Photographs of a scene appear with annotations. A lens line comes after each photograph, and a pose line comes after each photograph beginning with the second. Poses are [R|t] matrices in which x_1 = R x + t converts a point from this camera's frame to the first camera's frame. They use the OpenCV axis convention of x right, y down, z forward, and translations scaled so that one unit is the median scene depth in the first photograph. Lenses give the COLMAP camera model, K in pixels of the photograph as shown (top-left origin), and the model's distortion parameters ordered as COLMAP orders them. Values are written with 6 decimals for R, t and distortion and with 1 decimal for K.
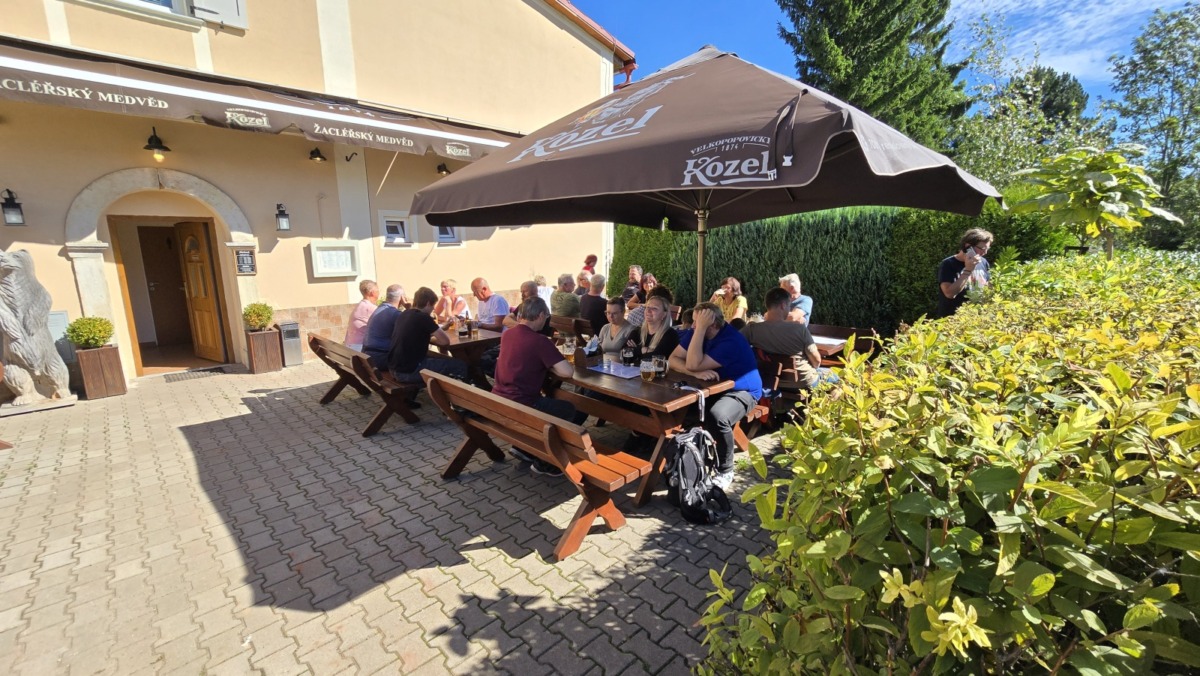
lens RADIAL K [[495.7, 0, 600.0], [0, 495.7, 338.0], [0, 0, 1]] dist [-0.000824, -0.000126]
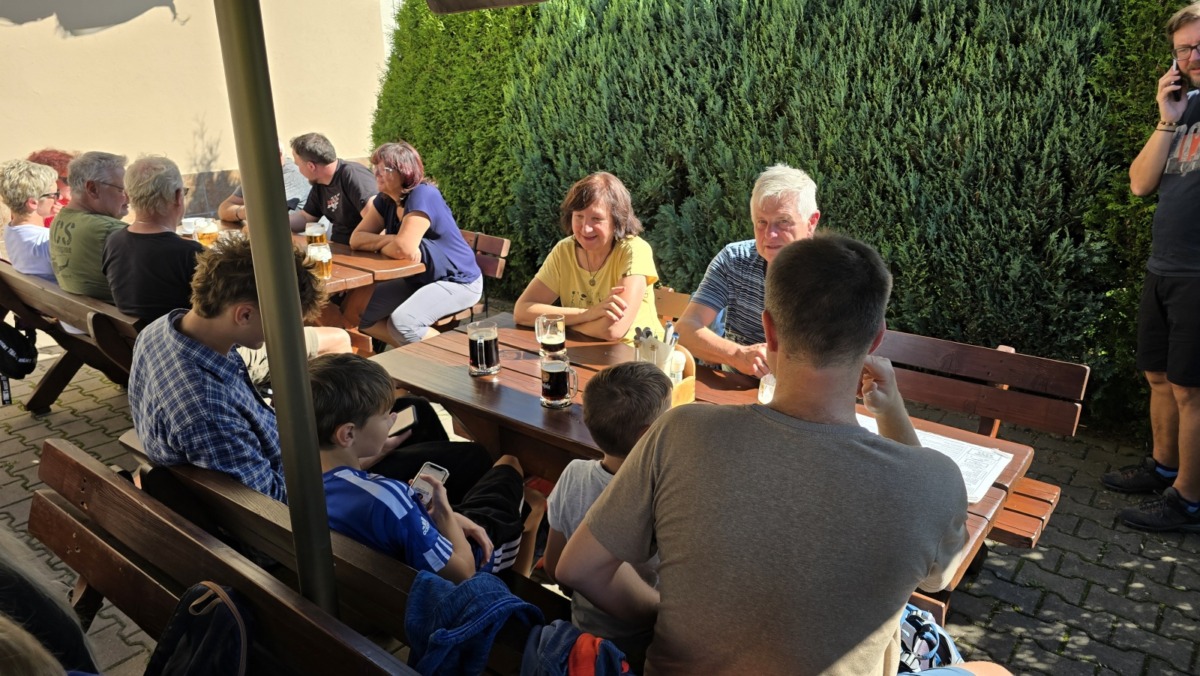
lens RADIAL K [[801.9, 0, 600.0], [0, 801.9, 338.0], [0, 0, 1]] dist [0.054245, -0.053352]
pose [[0.994058, -0.038312, 0.101889, 0.185205], [0.023982, 0.990098, 0.138316, -0.079398], [-0.106179, -0.135051, 0.985133, 0.460928]]
